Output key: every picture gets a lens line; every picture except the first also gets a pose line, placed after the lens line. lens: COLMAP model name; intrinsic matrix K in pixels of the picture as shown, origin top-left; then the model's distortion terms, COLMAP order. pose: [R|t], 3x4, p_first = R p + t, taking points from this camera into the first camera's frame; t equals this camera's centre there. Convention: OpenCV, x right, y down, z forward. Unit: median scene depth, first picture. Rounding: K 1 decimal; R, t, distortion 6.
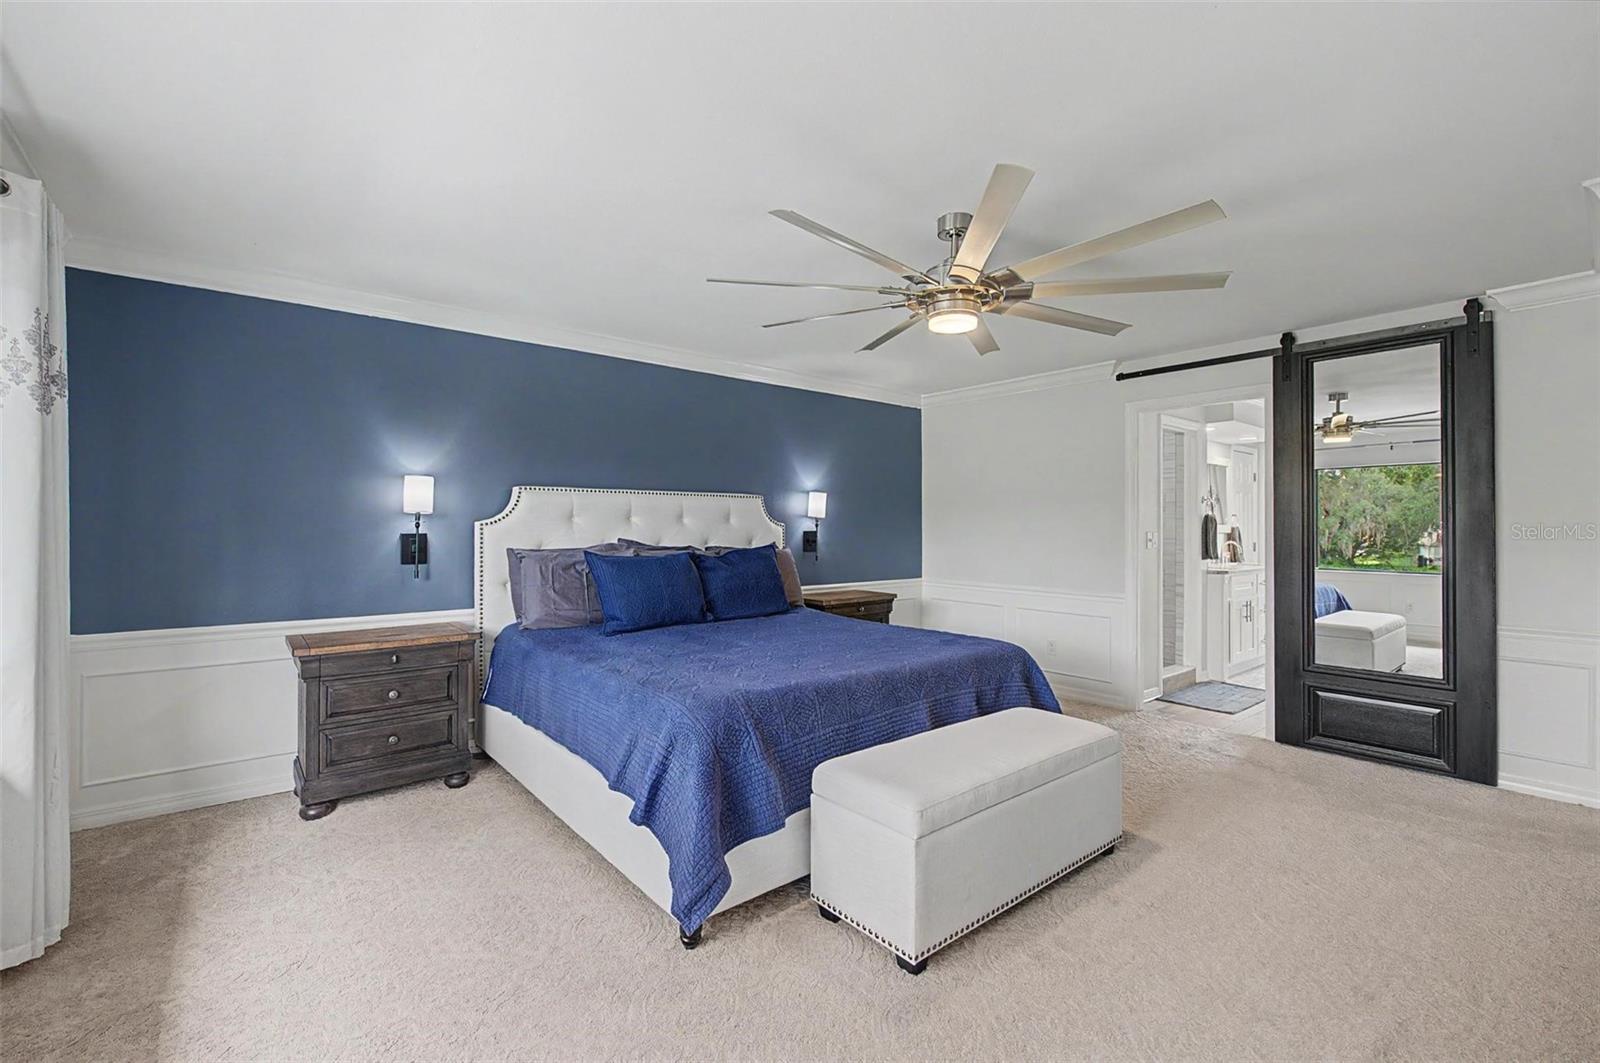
lens RADIAL K [[681.1, 0, 802.2], [0, 681.1, 519.7], [0, 0, 1]] dist [0.000778, 0.000073]
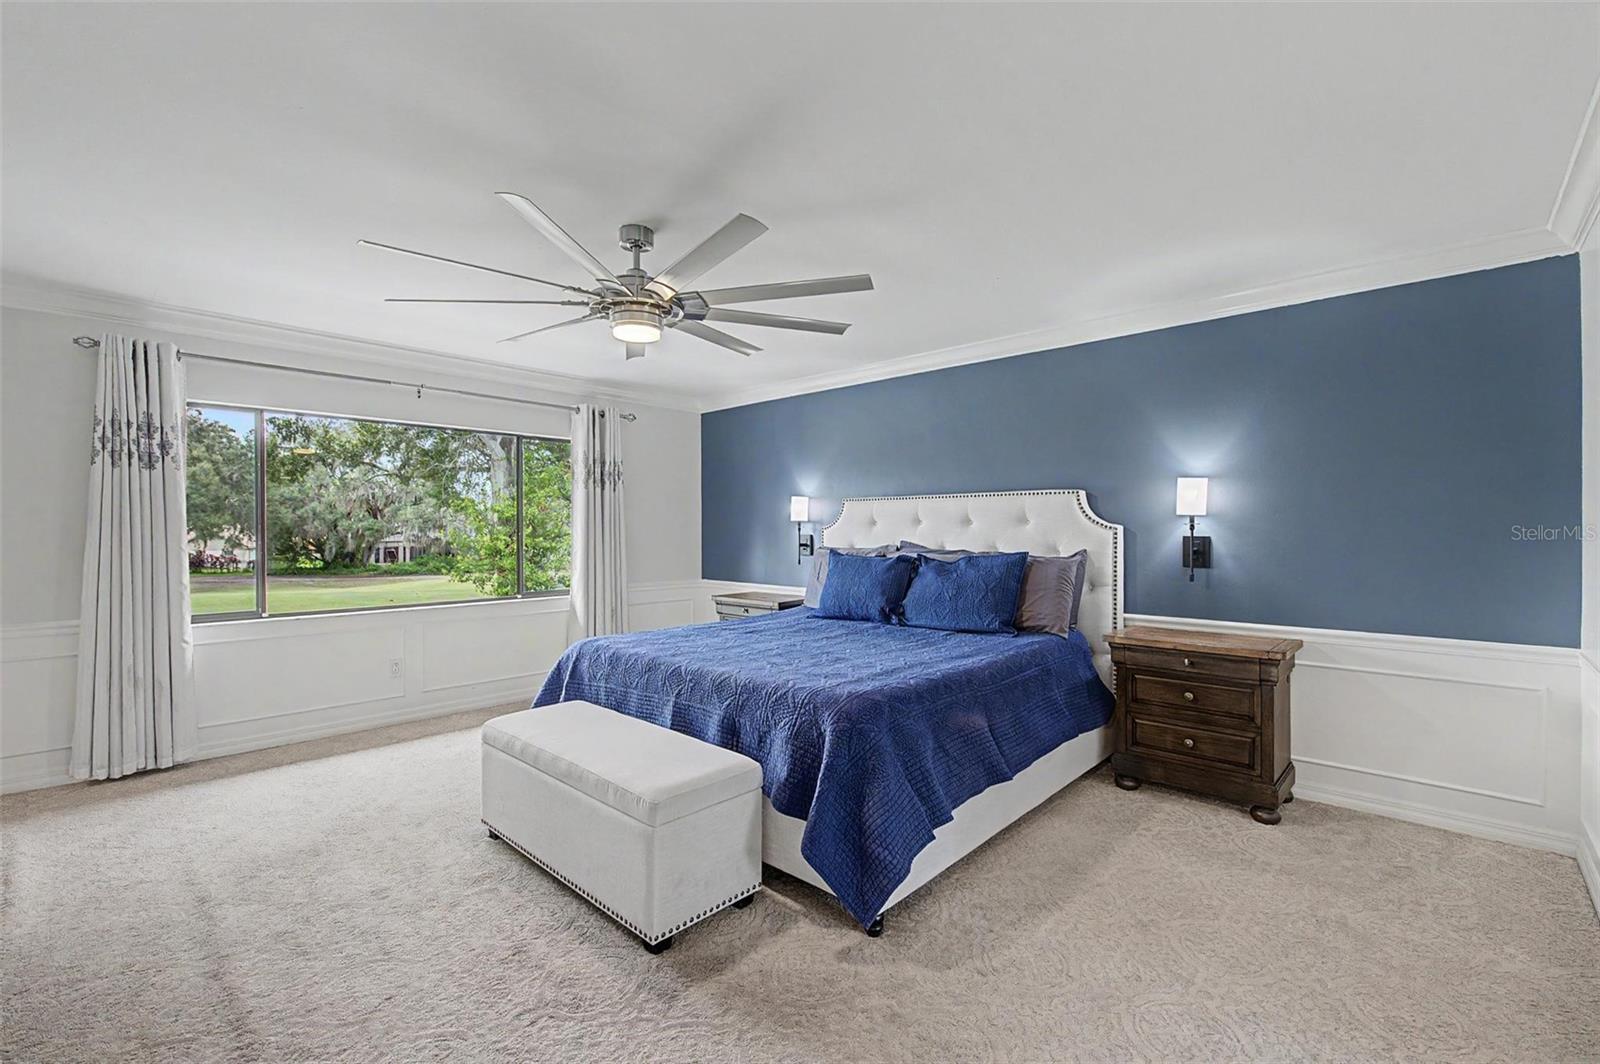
lens RADIAL K [[714.9, 0, 797.4], [0, 714.9, 521.6], [0, 0, 1]] dist [-0.000816, 0.000100]
pose [[0.131708, -0.008538, -0.991252, 0.704966], [0.010330, 0.999920, -0.007240, 0.002884], [0.991235, -0.009286, 0.131786, 0.577949]]
